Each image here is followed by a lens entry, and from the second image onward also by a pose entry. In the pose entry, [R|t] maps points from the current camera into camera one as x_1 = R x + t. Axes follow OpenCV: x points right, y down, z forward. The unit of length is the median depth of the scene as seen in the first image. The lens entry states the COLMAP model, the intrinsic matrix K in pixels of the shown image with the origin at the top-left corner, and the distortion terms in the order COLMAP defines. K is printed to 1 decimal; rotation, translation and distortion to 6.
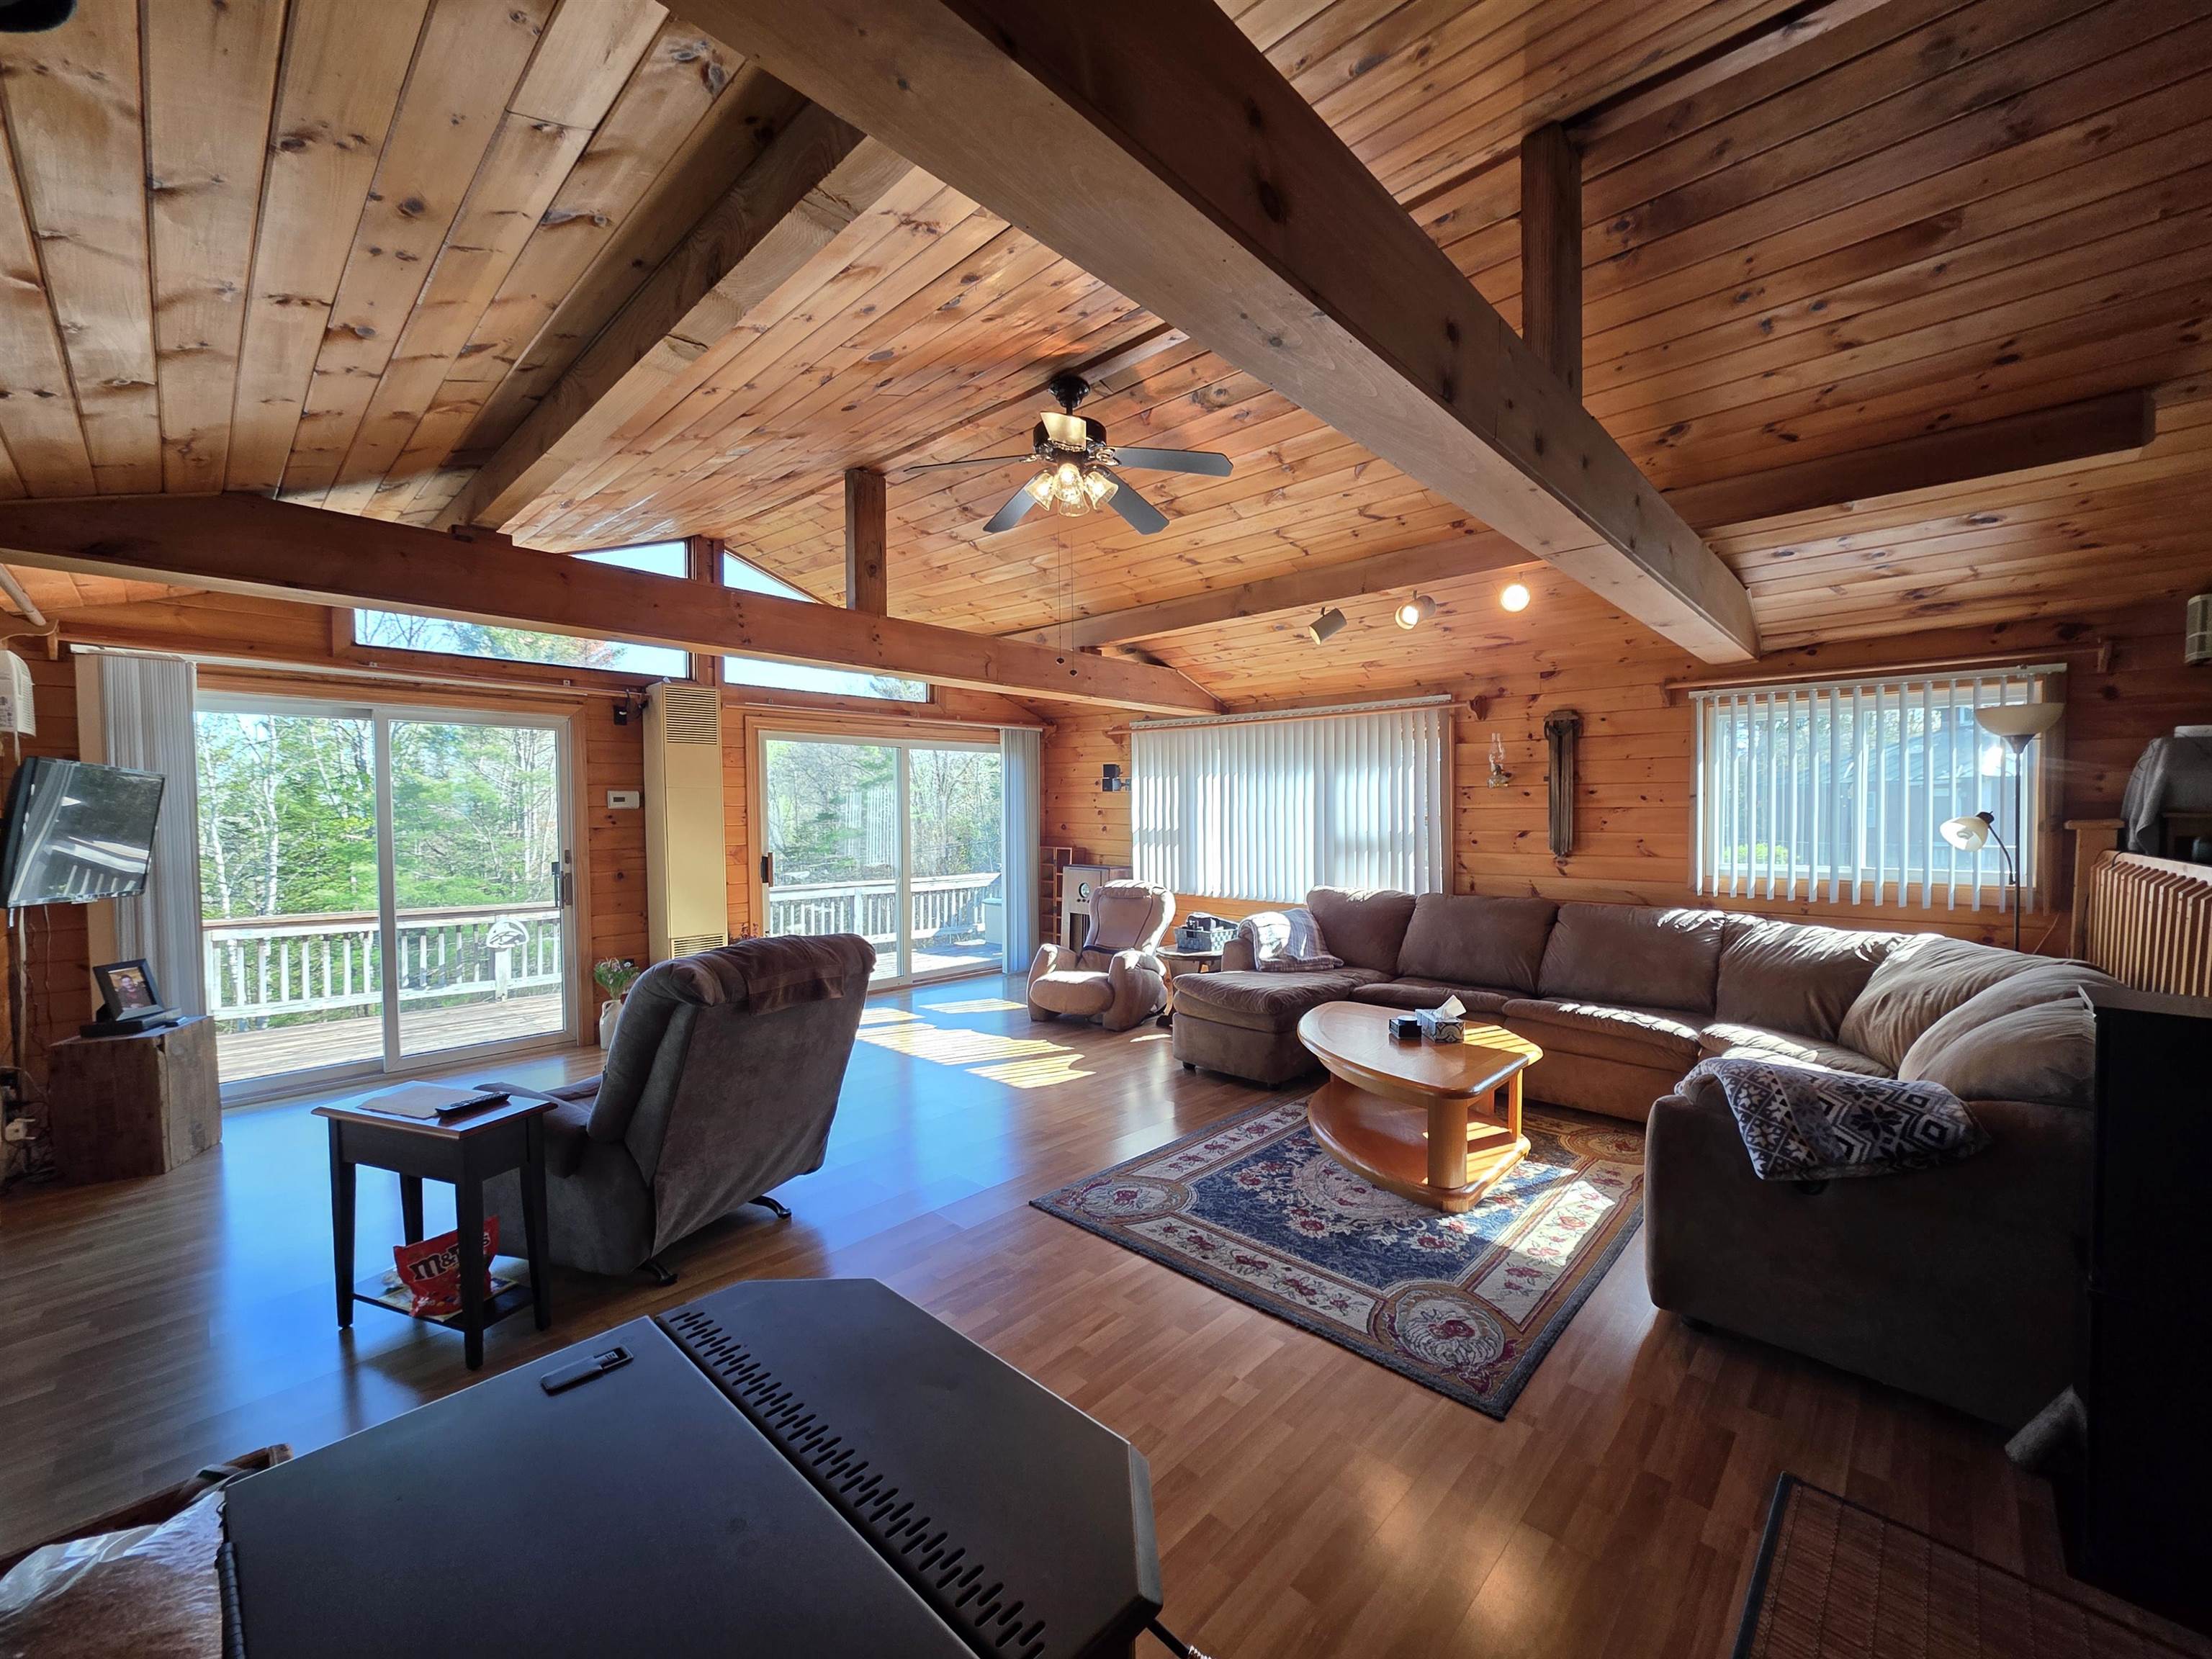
lens RADIAL K [[879.6, 0, 1115.5], [0, 879.6, 843.3], [0, 0, 1]] dist [0.000108, -0.000303]
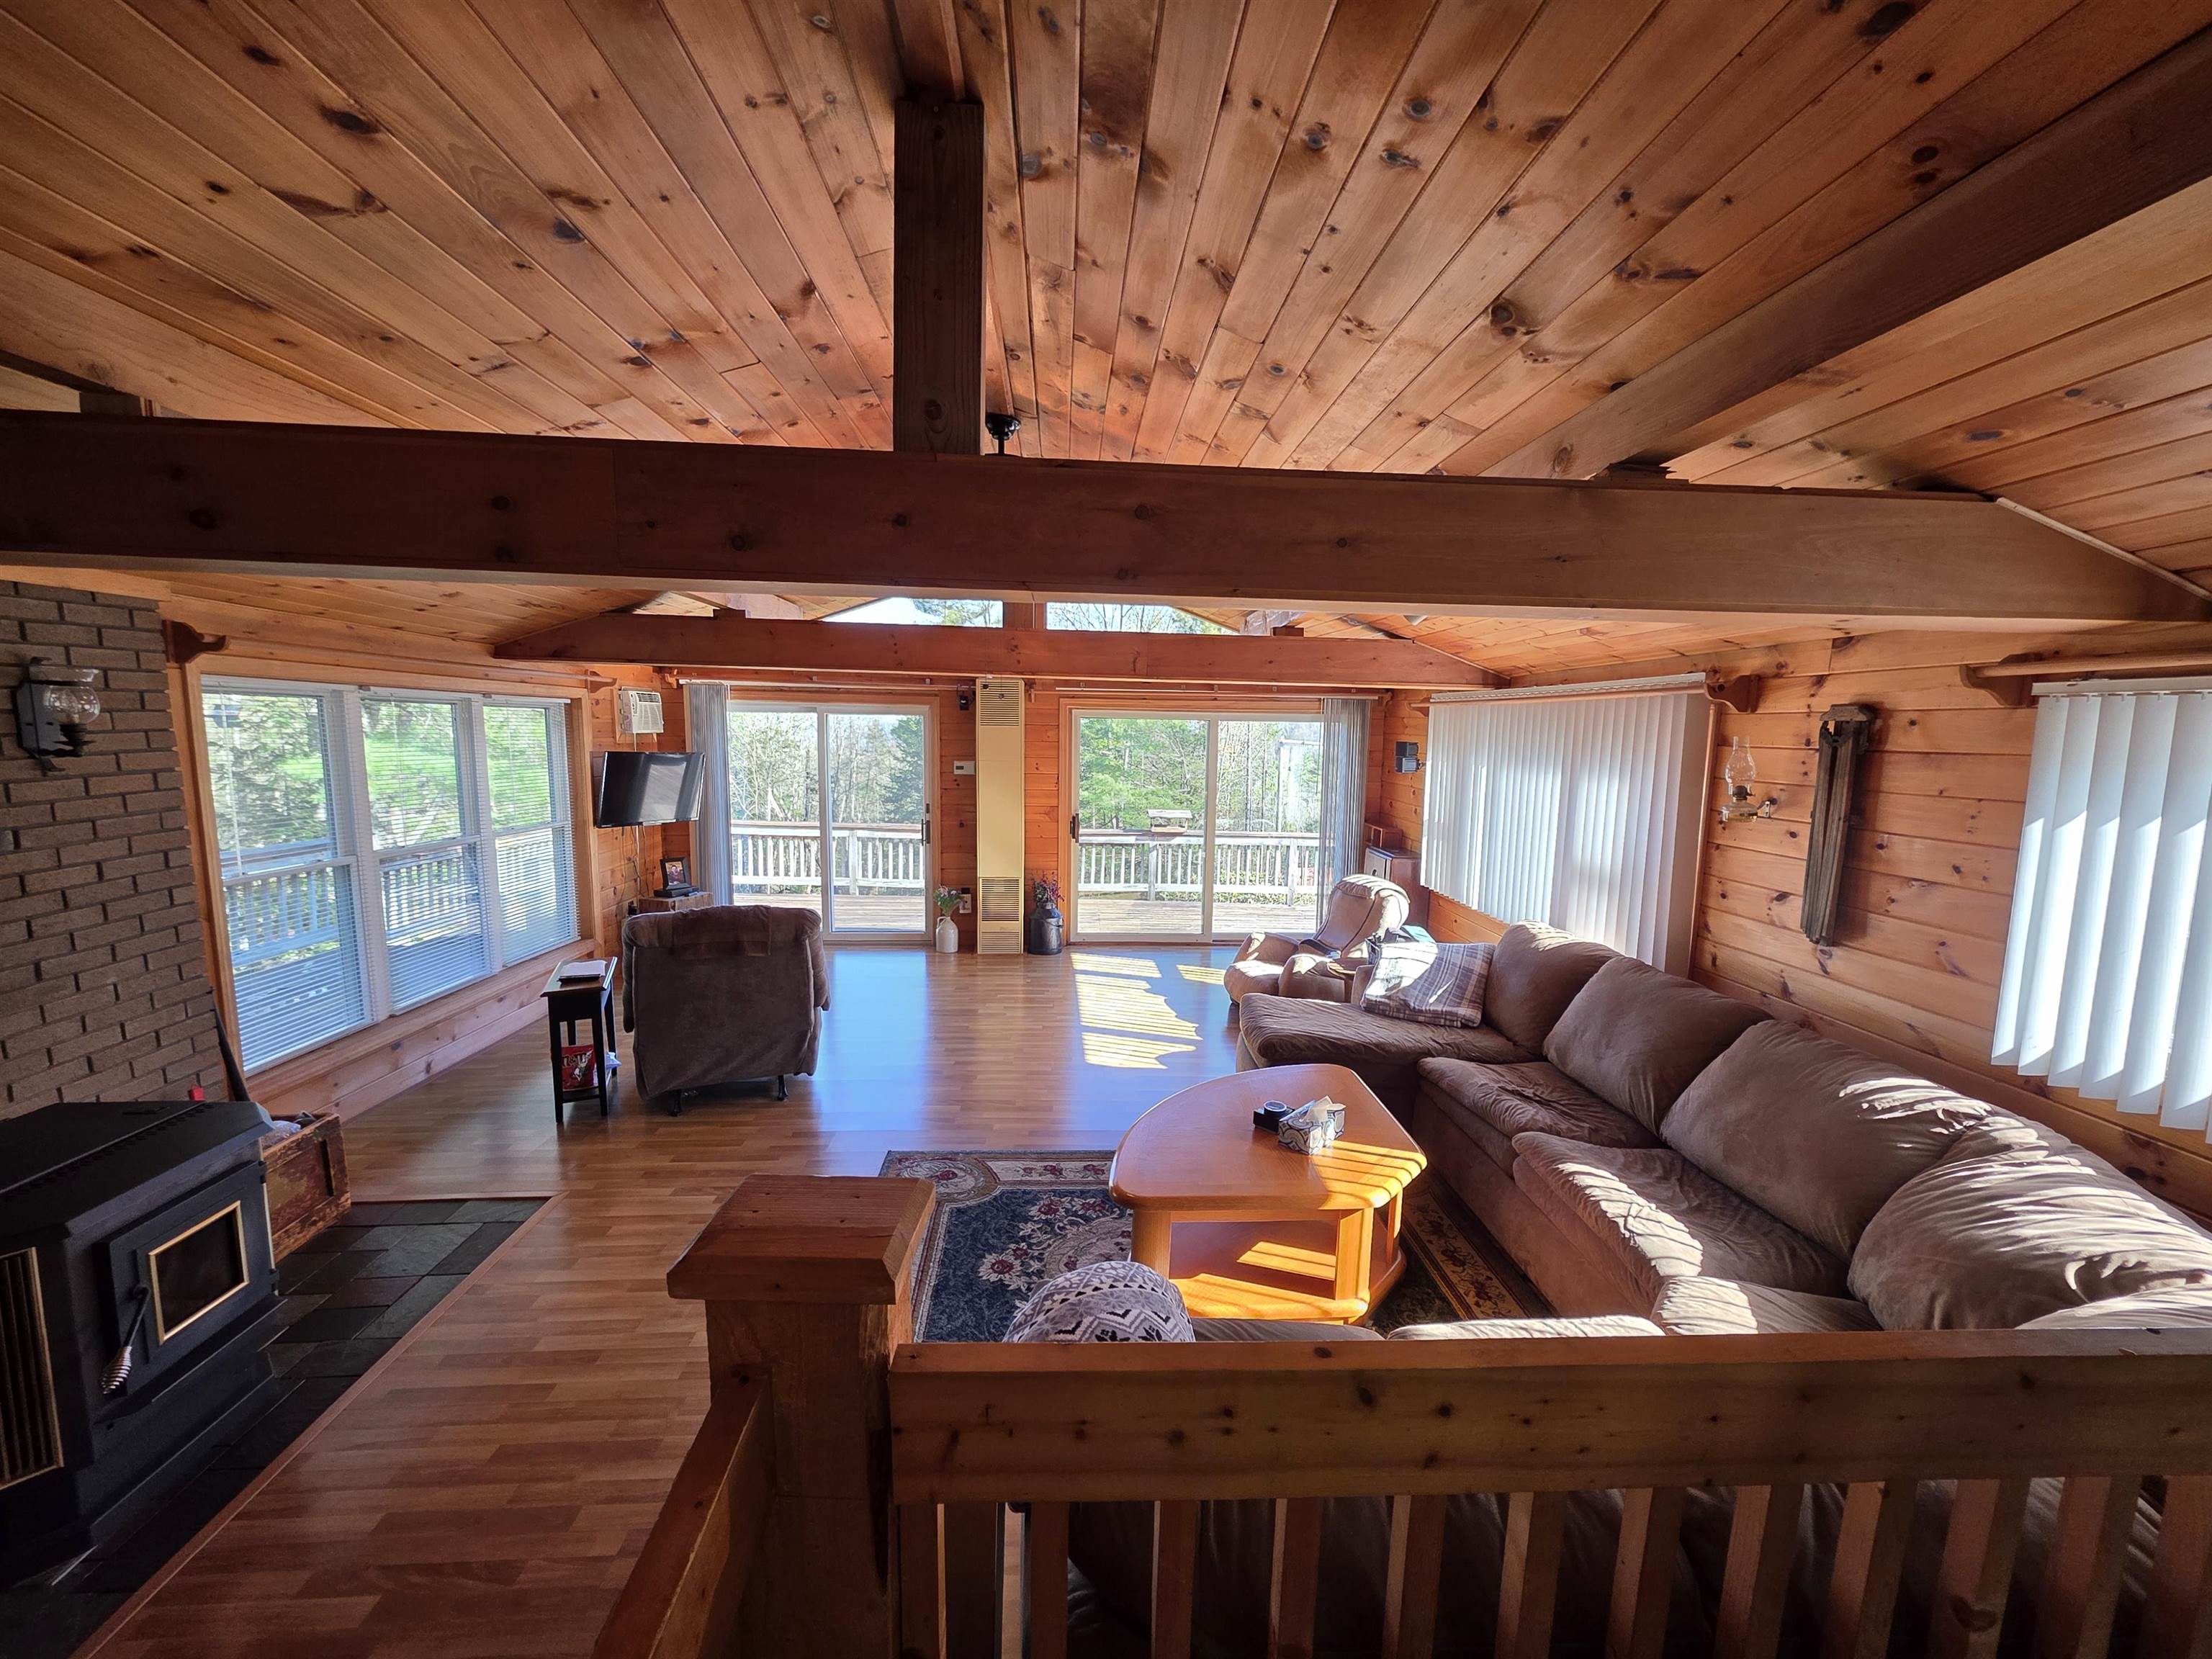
lens RADIAL K [[879.6, 0, 1128.5], [0, 879.6, 833.8], [0, 0, 1]] dist [0.000108, -0.000303]
pose [[0.729485, 0.101737, -0.676388, 0.613142], [-0.049566, 0.994139, 0.096074, -0.105642], [0.682198, -0.036558, 0.730253, 0.240116]]
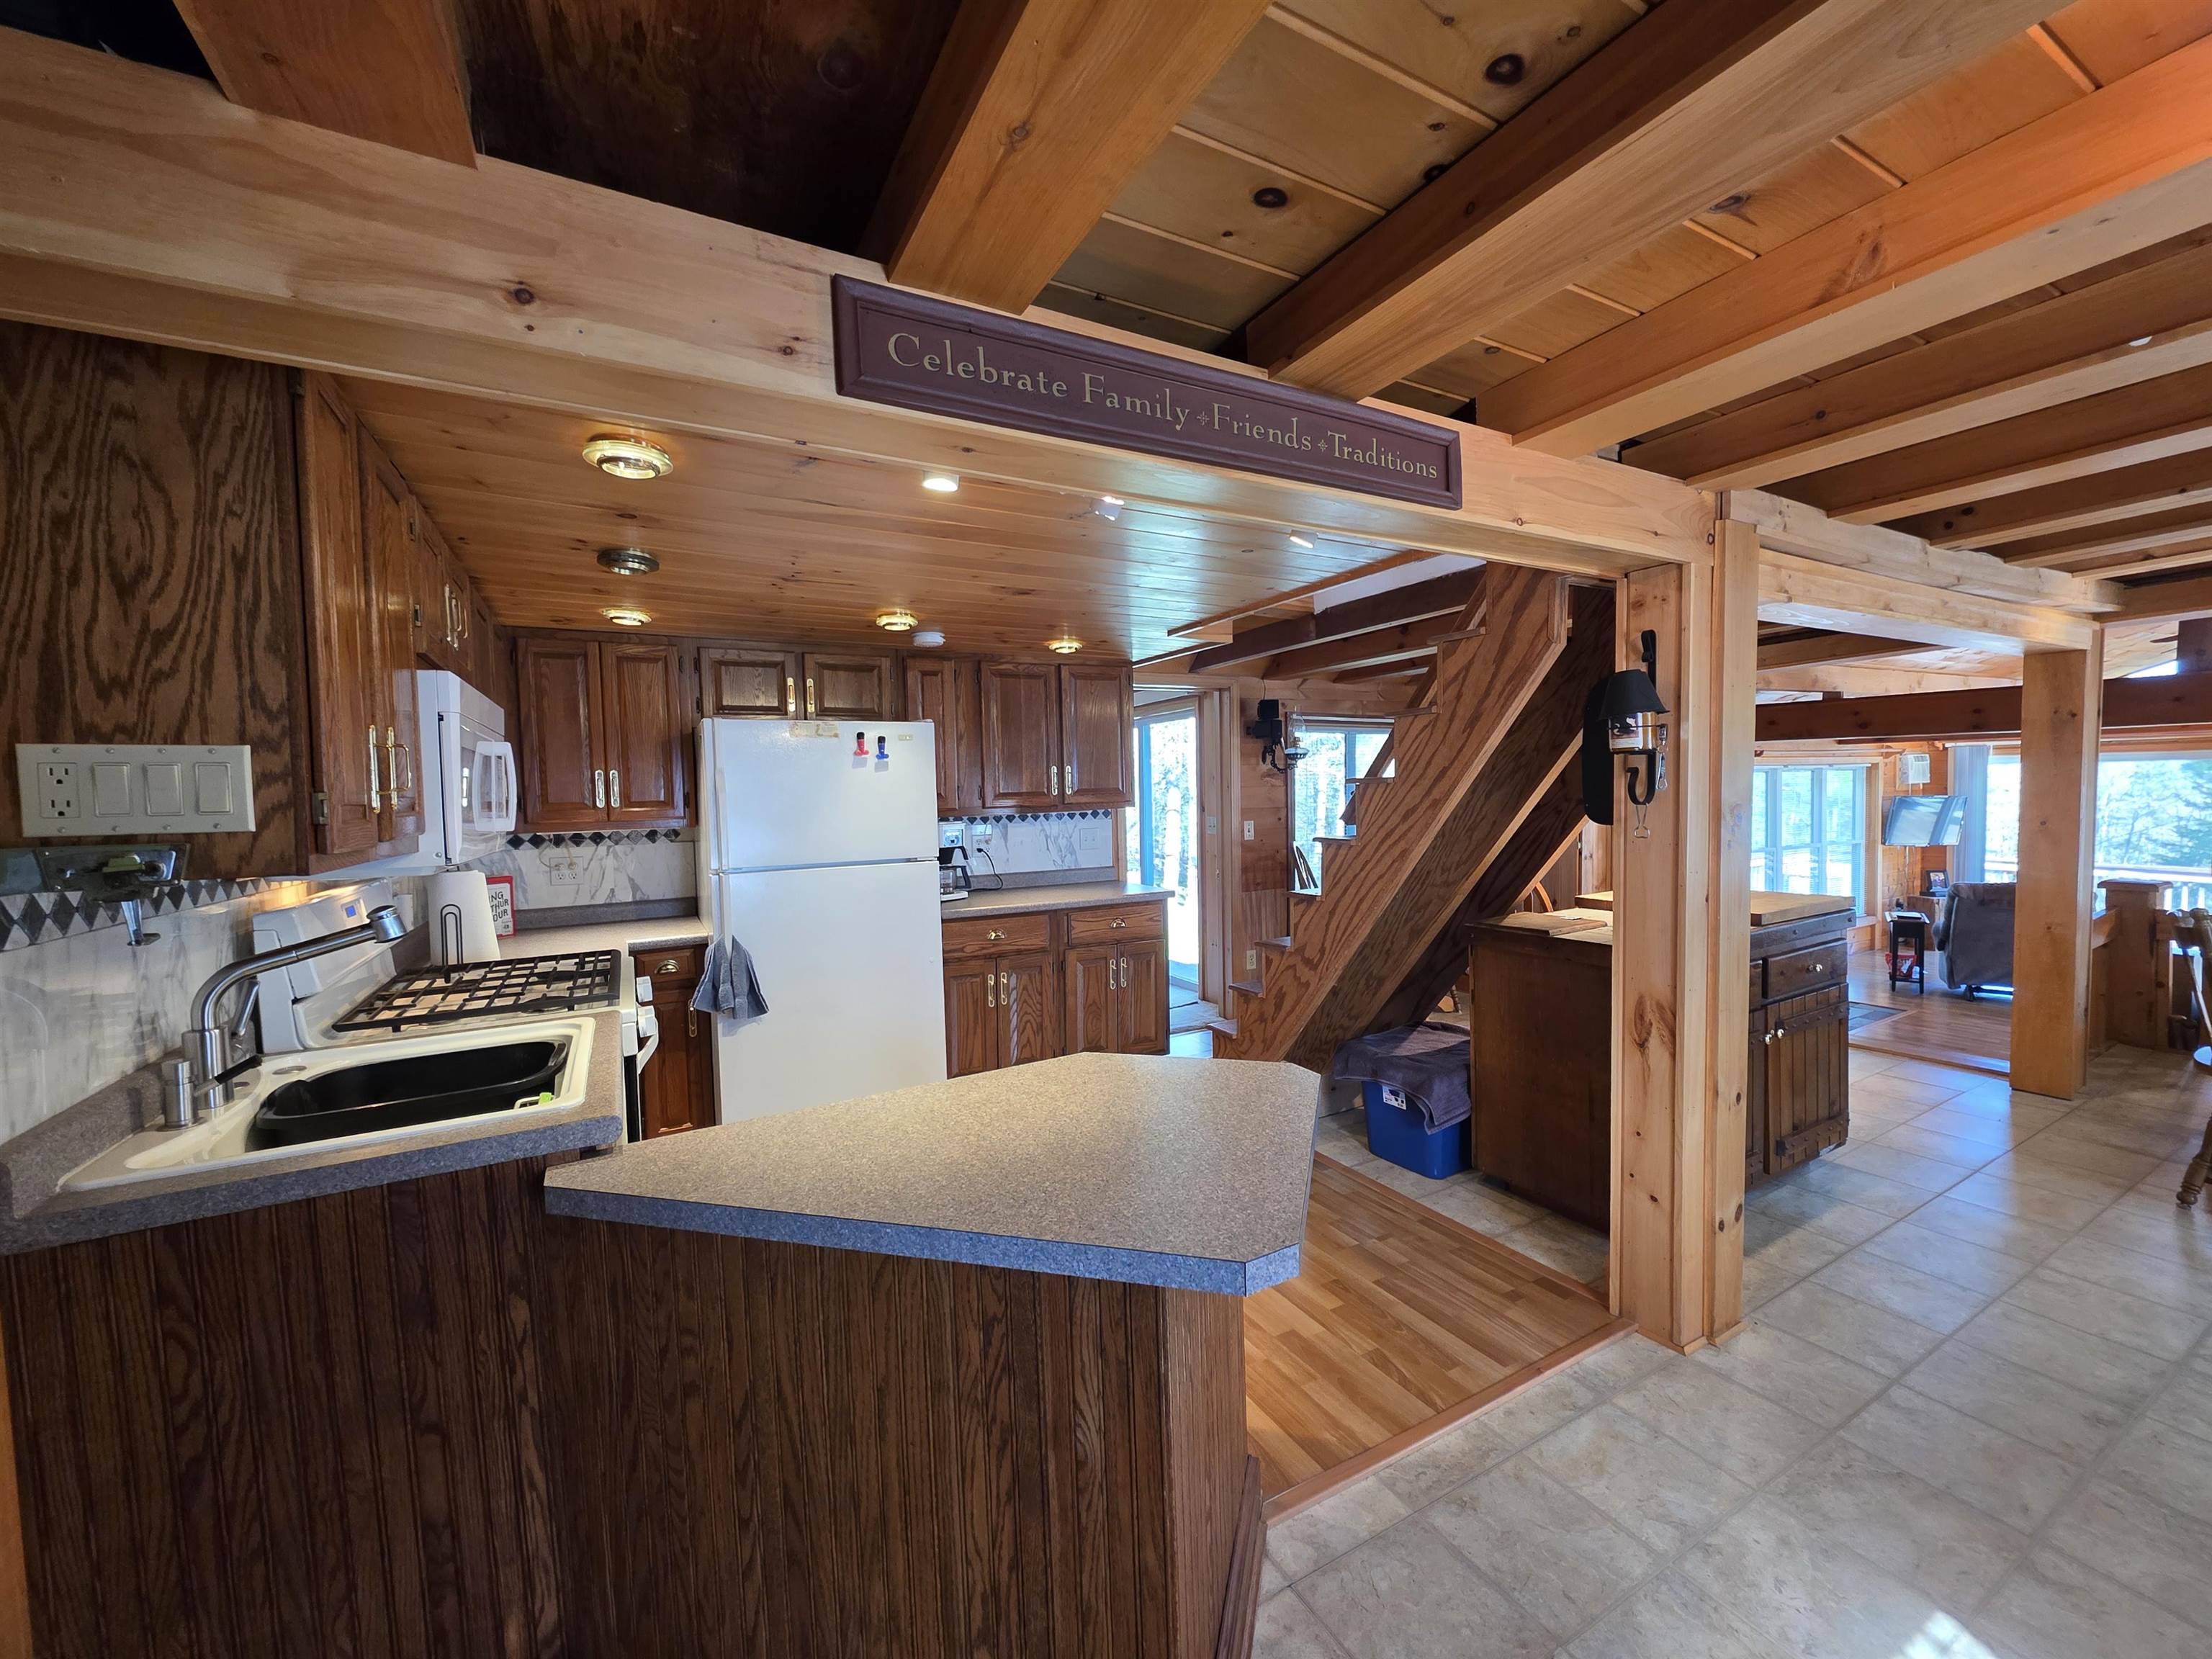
lens RADIAL K [[879.6, 0, 1111.6], [0, 879.6, 831.7], [0, 0, 1]] dist [0.000108, -0.000303]
pose [[-0.320855, 0.066104, -0.944819, 1.627729], [-0.004718, 0.997438, 0.071387, -0.117245], [0.947117, 0.027363, -0.319721, -0.374651]]
